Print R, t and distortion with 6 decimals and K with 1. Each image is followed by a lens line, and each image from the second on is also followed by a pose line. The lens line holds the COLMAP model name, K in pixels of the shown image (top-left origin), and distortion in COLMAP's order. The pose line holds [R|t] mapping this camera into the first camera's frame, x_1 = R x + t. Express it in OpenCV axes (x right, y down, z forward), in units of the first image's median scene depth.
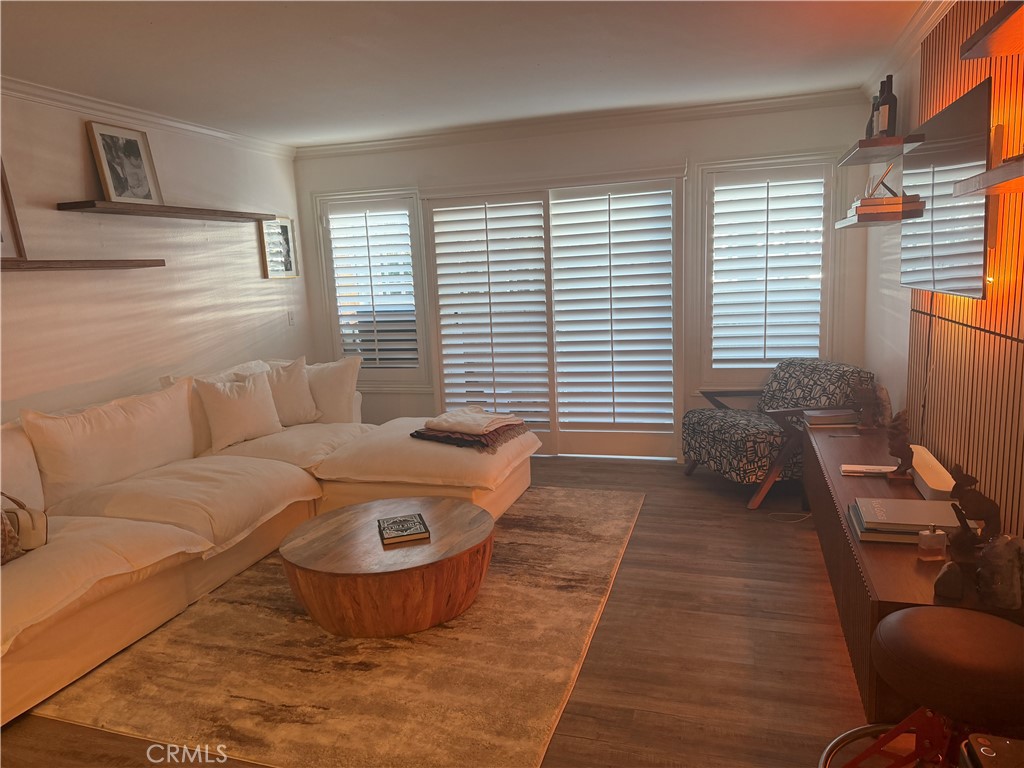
lens RADIAL K [[726.0, 0, 509.3], [0, 726.0, 387.5], [0, 0, 1]] dist [0.106036, -0.119322]
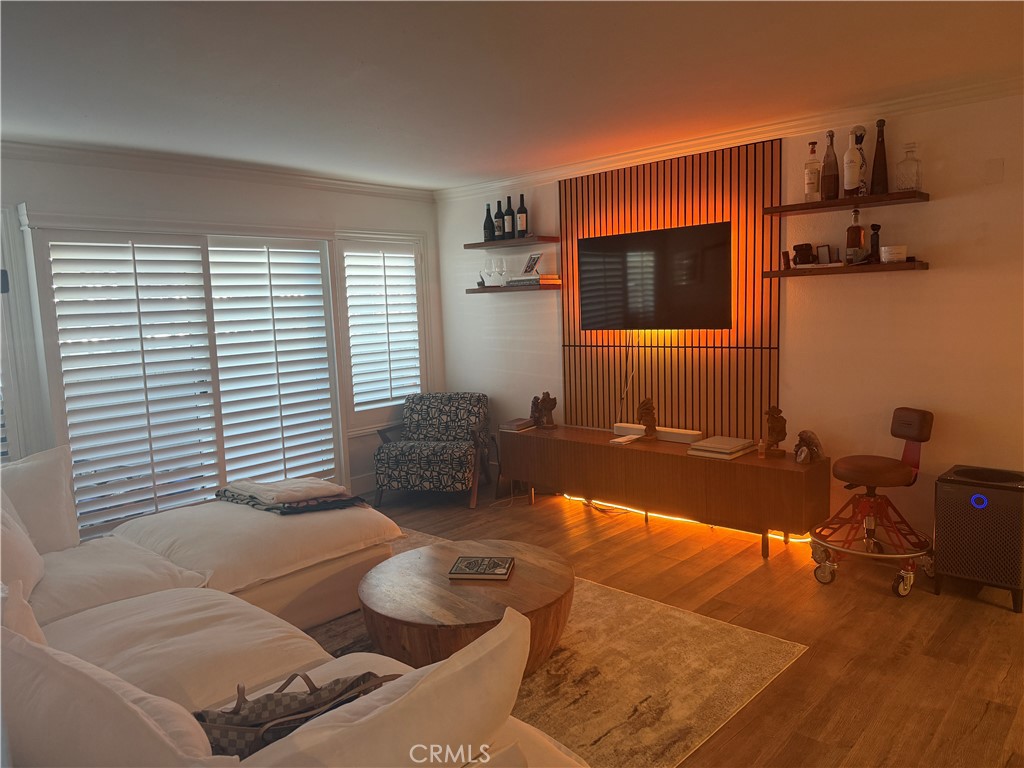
lens RADIAL K [[726.0, 0, 509.3], [0, 726.0, 387.5], [0, 0, 1]] dist [0.106036, -0.119322]
pose [[0.425184, -0.076267, 0.901888, -0.646449], [0.164407, 0.986375, 0.005903, -0.031585], [-0.890050, 0.145767, 0.431929, 0.319889]]
